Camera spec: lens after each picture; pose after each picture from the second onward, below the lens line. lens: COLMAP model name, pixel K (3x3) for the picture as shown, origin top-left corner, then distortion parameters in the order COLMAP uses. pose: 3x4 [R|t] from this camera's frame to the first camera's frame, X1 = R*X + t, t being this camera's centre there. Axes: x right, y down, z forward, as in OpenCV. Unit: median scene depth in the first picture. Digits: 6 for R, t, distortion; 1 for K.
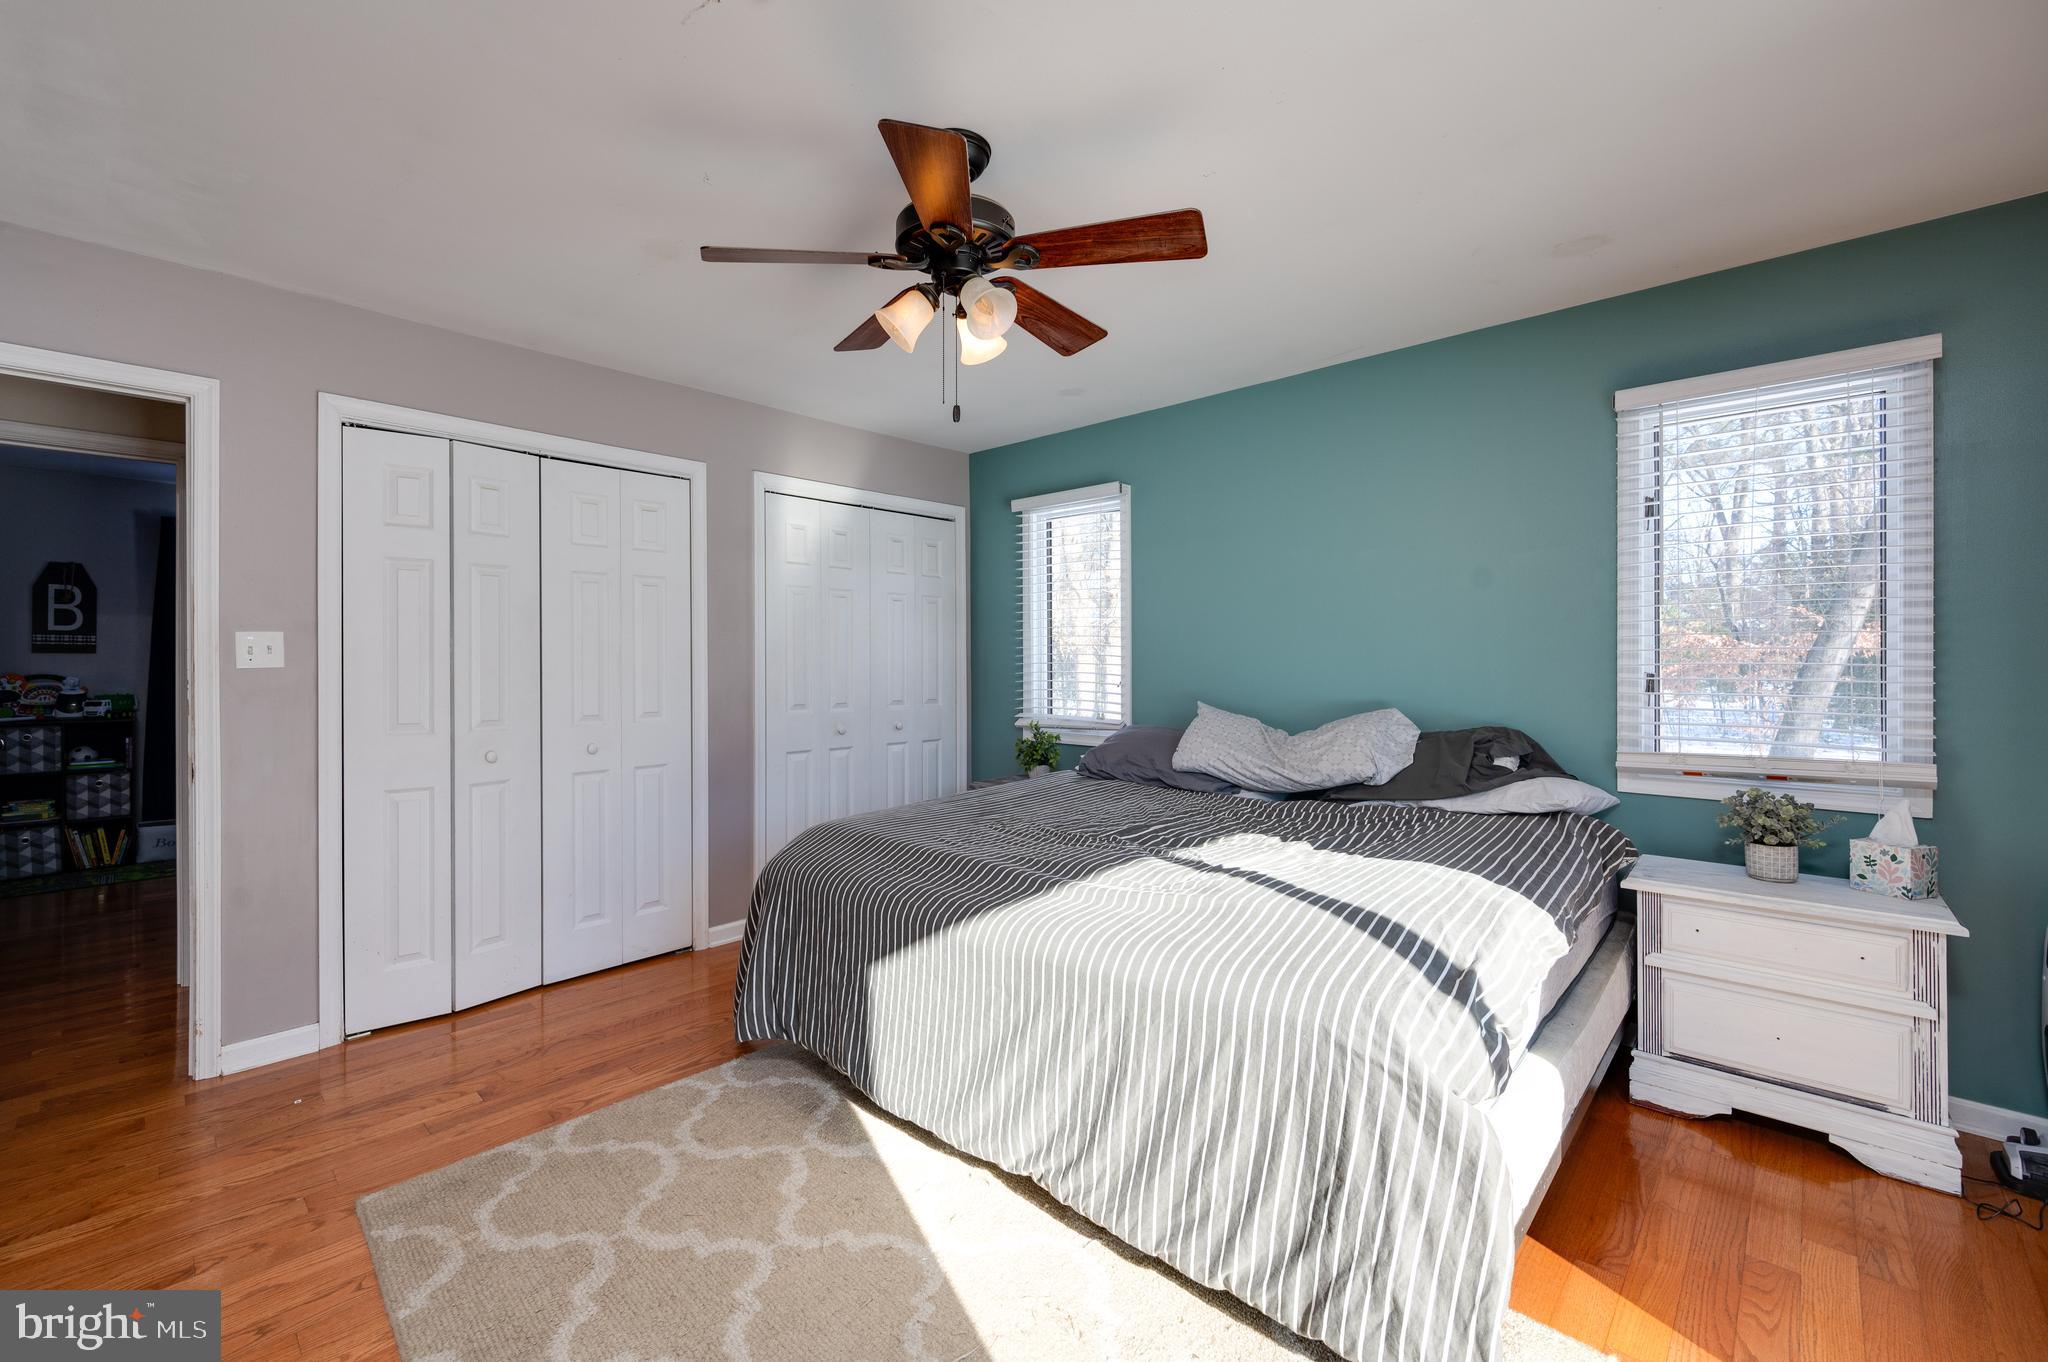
lens RADIAL K [[847.2, 0, 1022.2], [0, 847.2, 655.5], [0, 0, 1]] dist [-0.008335, -0.000088]
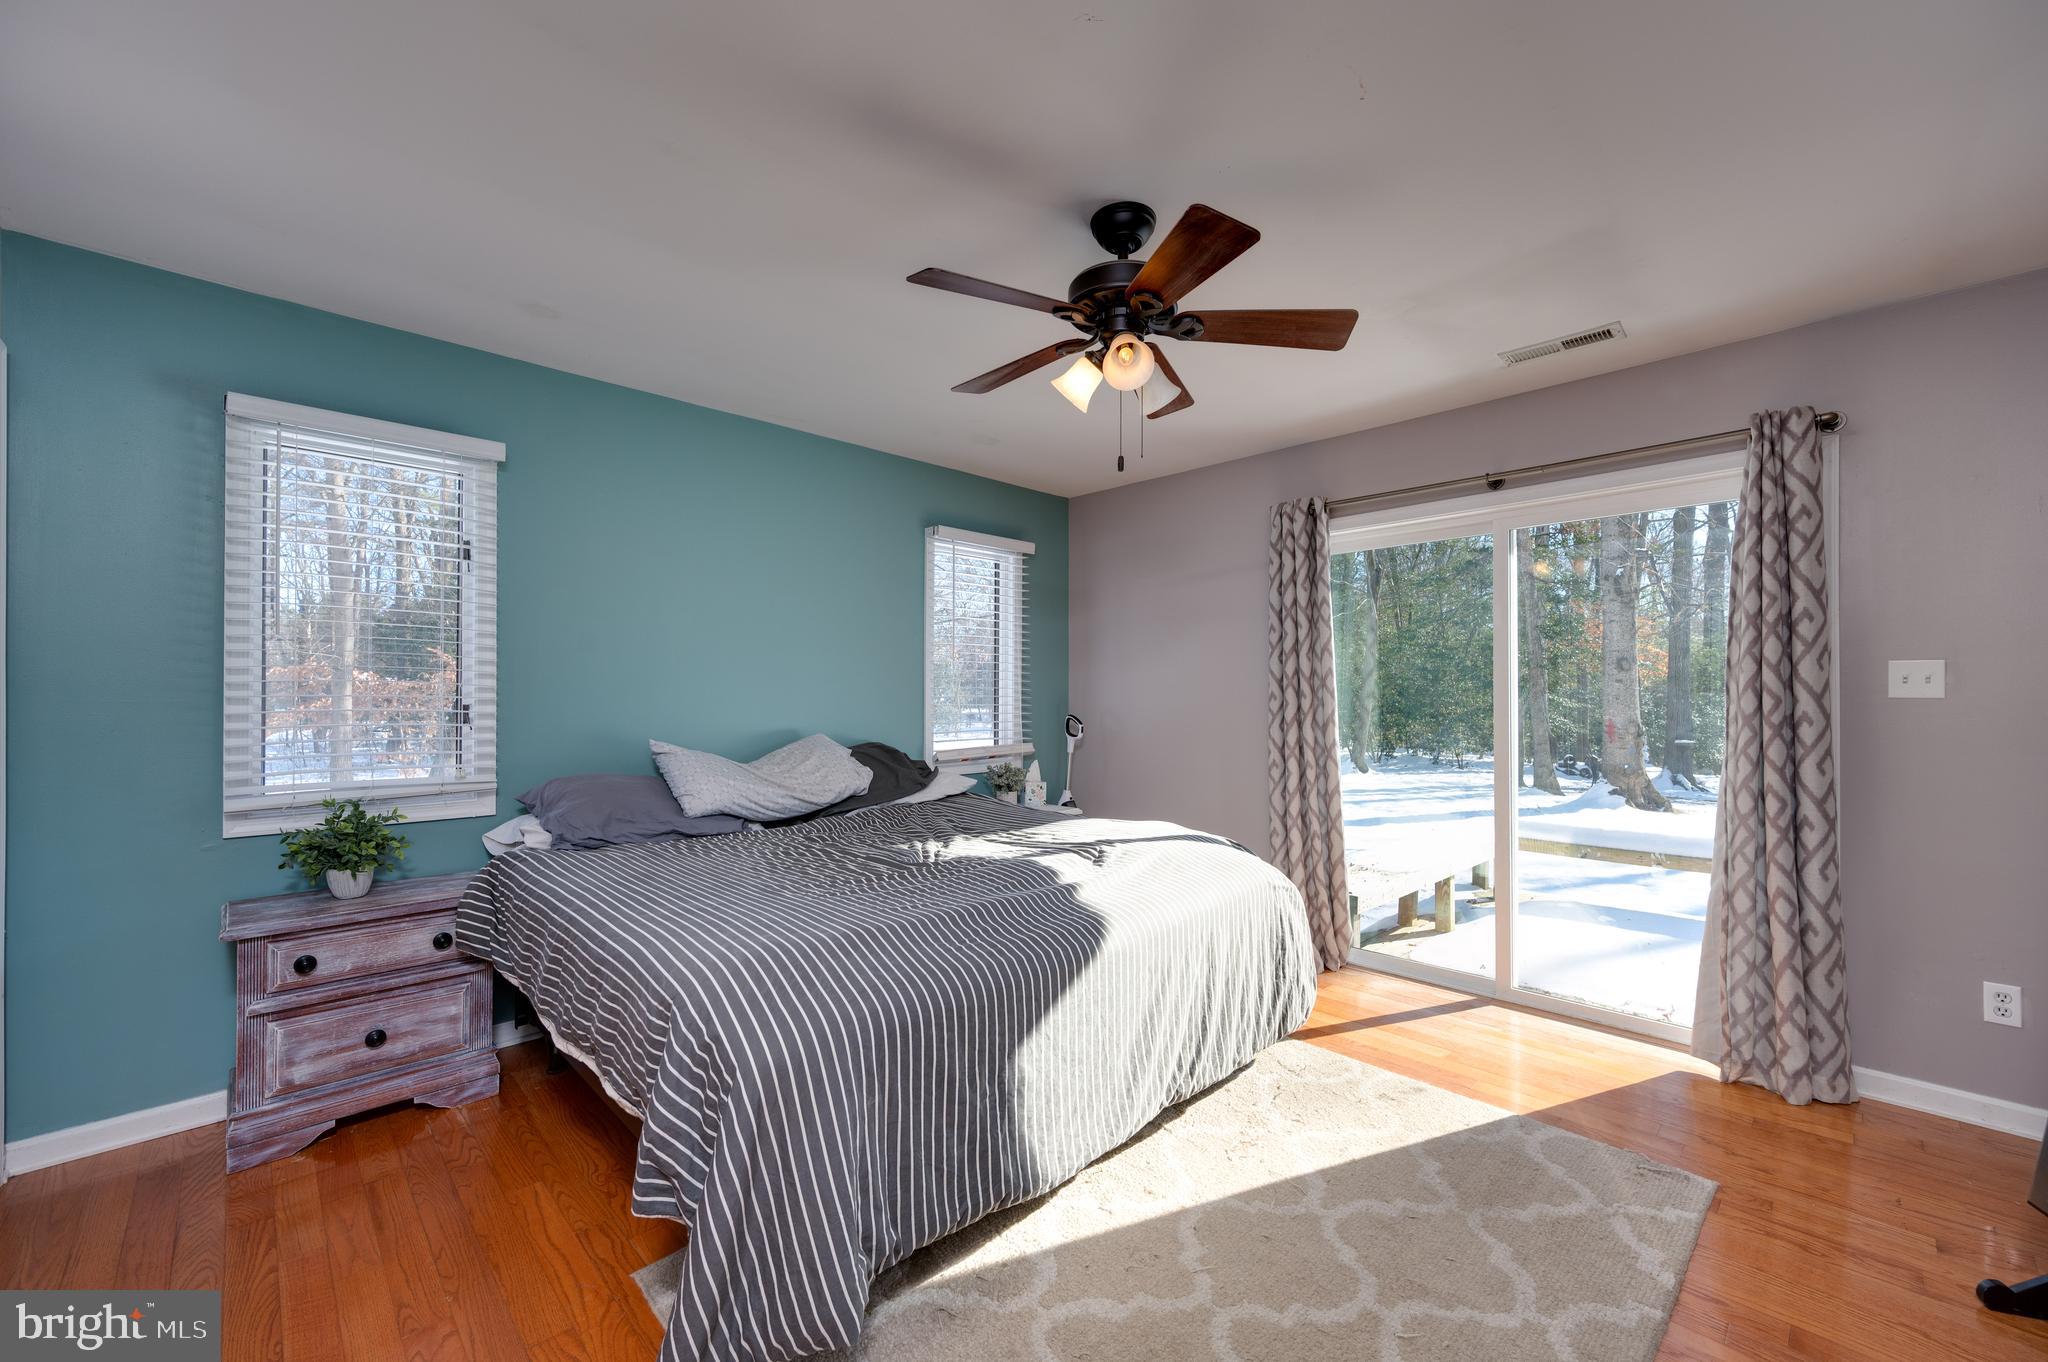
lens RADIAL K [[794.7, 0, 1024.0], [0, 794.7, 681.0], [0, 0, 1]] dist [0.000777, 0.000062]
pose [[0.055940, 0.015870, 0.998308, -2.350619], [-0.012750, 0.999804, -0.015179, 0.007069], [-0.998353, -0.011879, 0.056131, 2.261270]]
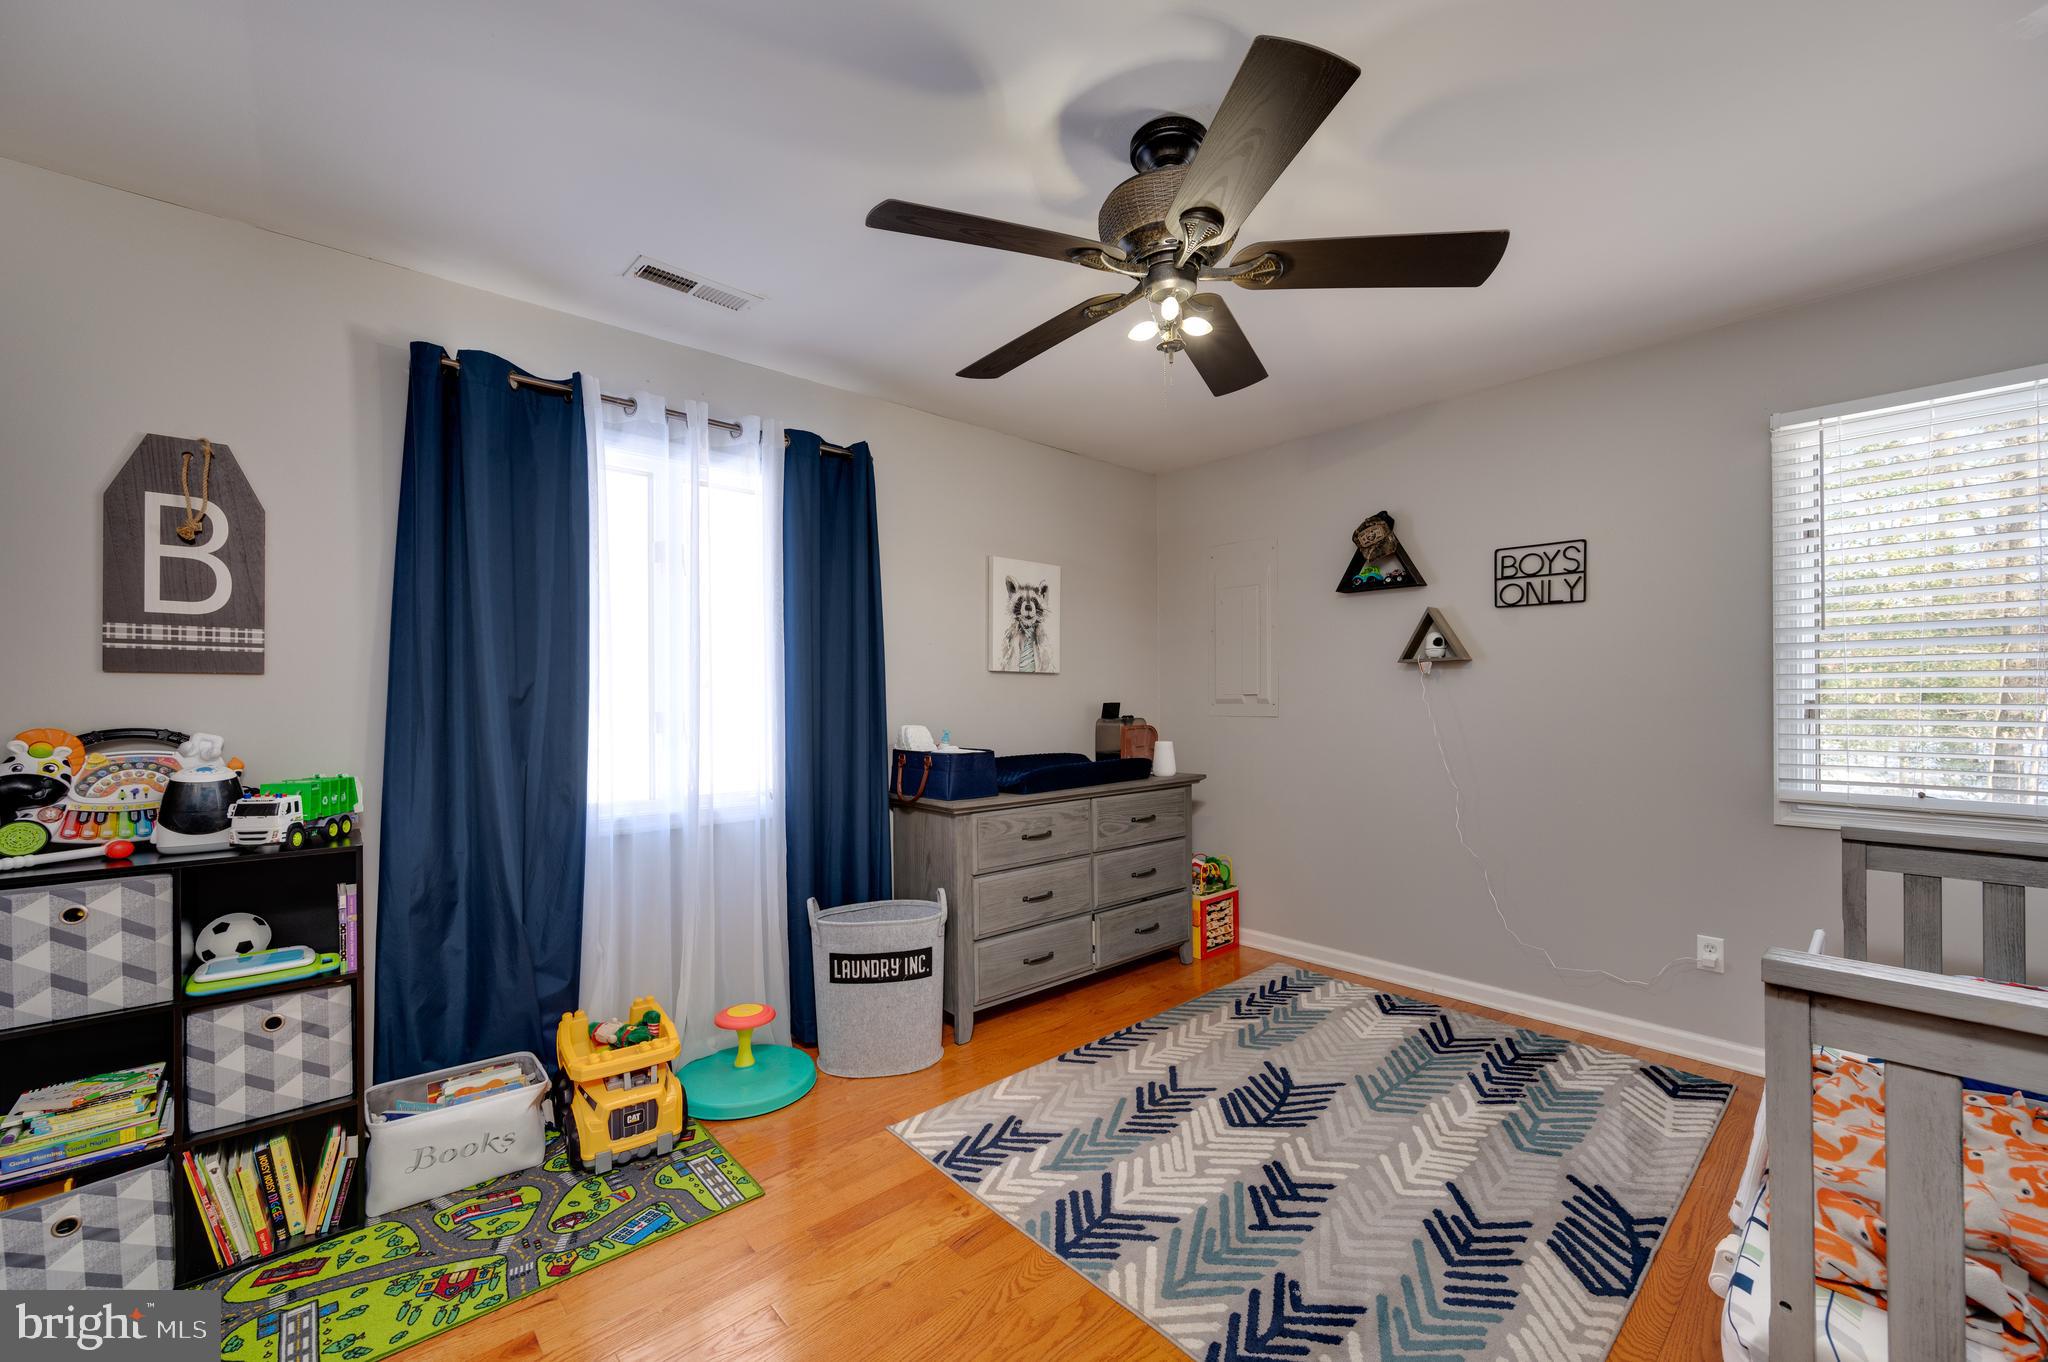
lens RADIAL K [[797.4, 0, 1029.6], [0, 797.4, 697.9], [0, 0, 1]] dist [-0.000537, -0.000227]
pose [[0.996782, 0.000570, -0.080162, -0.724482], [0.000260, 0.999946, 0.010346, 0.005094], [0.080164, -0.010333, 0.996728, 0.663307]]
